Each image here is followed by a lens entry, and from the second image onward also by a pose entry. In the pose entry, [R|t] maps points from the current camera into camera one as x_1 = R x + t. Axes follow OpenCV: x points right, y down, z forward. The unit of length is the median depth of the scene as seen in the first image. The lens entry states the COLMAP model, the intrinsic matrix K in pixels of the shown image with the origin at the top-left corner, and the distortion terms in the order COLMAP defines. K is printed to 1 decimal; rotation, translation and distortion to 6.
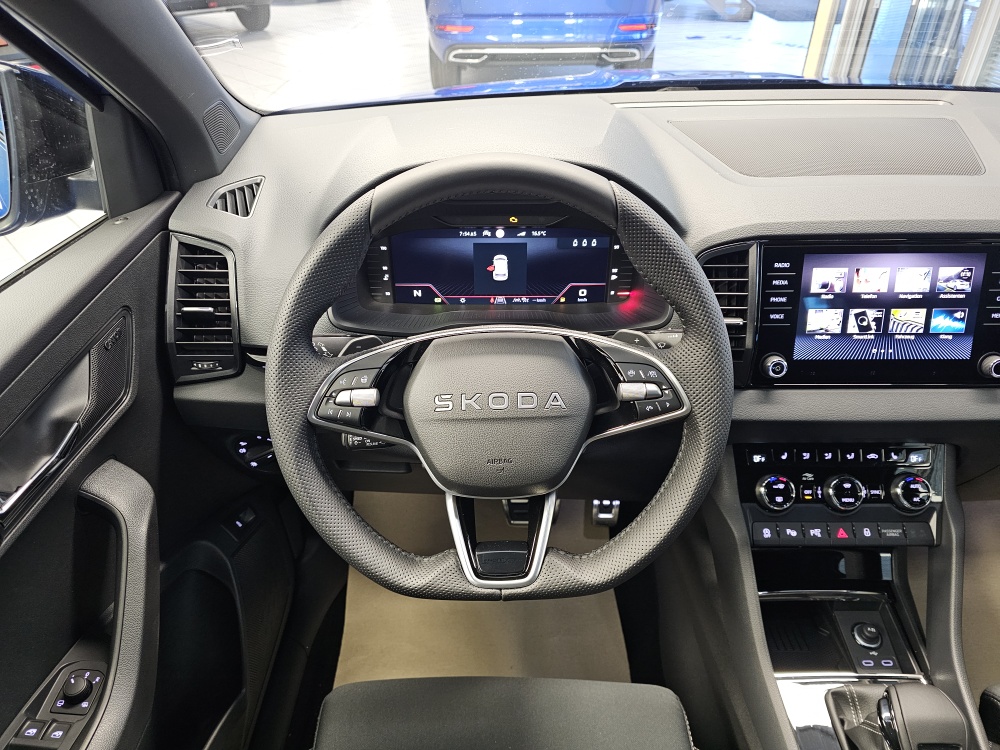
lens RADIAL K [[680.1, 0, 500.9], [0, 680.1, 370.0], [0, 0, 1]] dist [0.039423, -0.027935]
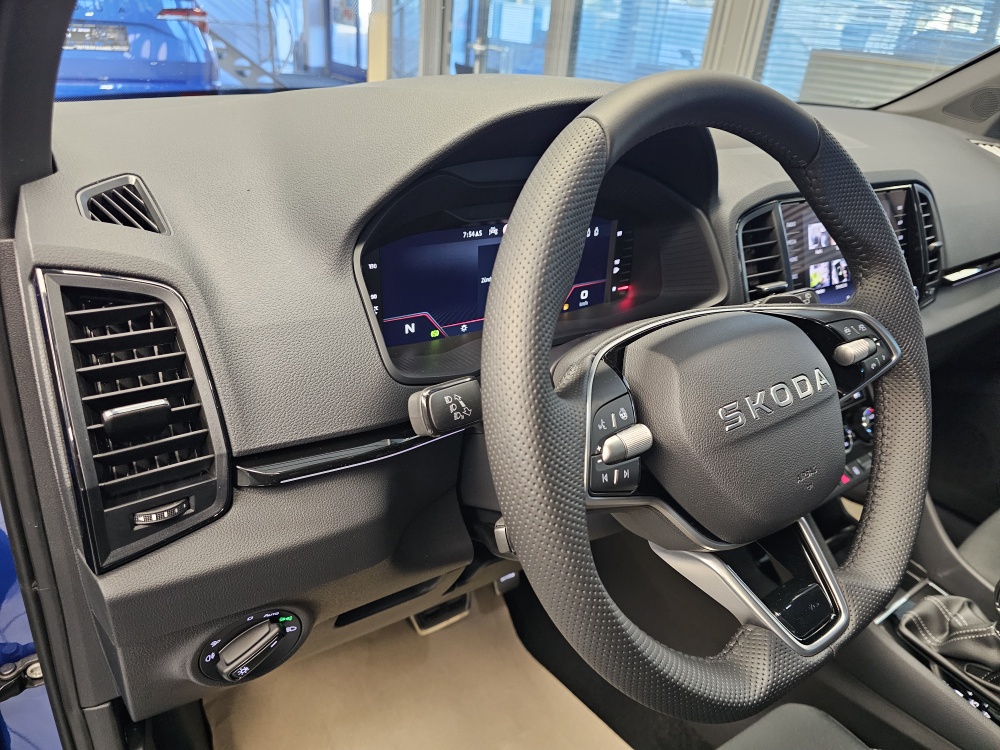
lens RADIAL K [[681.3, 0, 512.2], [0, 681.3, 379.5], [0, 0, 1]] dist [0.029926, -0.006426]
pose [[0.793290, -0.209044, 0.571831, -0.462592], [0.263386, 0.964606, -0.012760, -0.026319], [-0.548925, 0.160735, 0.820272, 0.386998]]
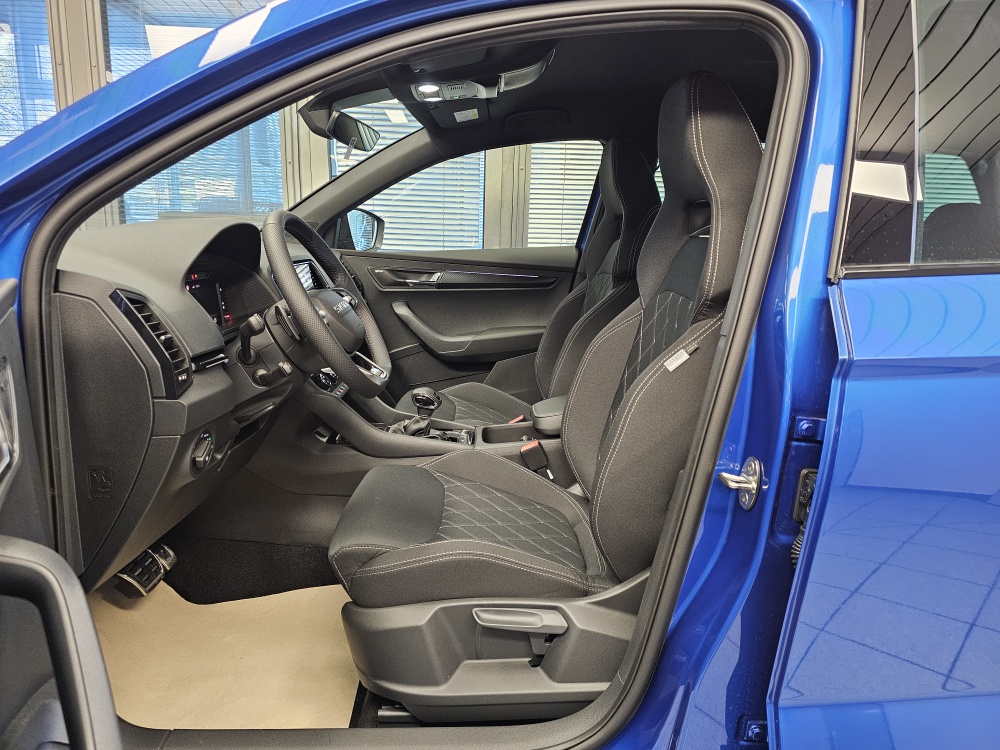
lens RADIAL K [[666.9, 0, 496.1], [0, 666.9, 359.8], [0, 0, 1]] dist [0.036301, -0.000765]
pose [[-0.037660, -0.177540, 0.983393, -1.613164], [0.550333, 0.817724, 0.168706, 0.074071], [-0.834096, 0.547546, 0.066911, 0.366616]]
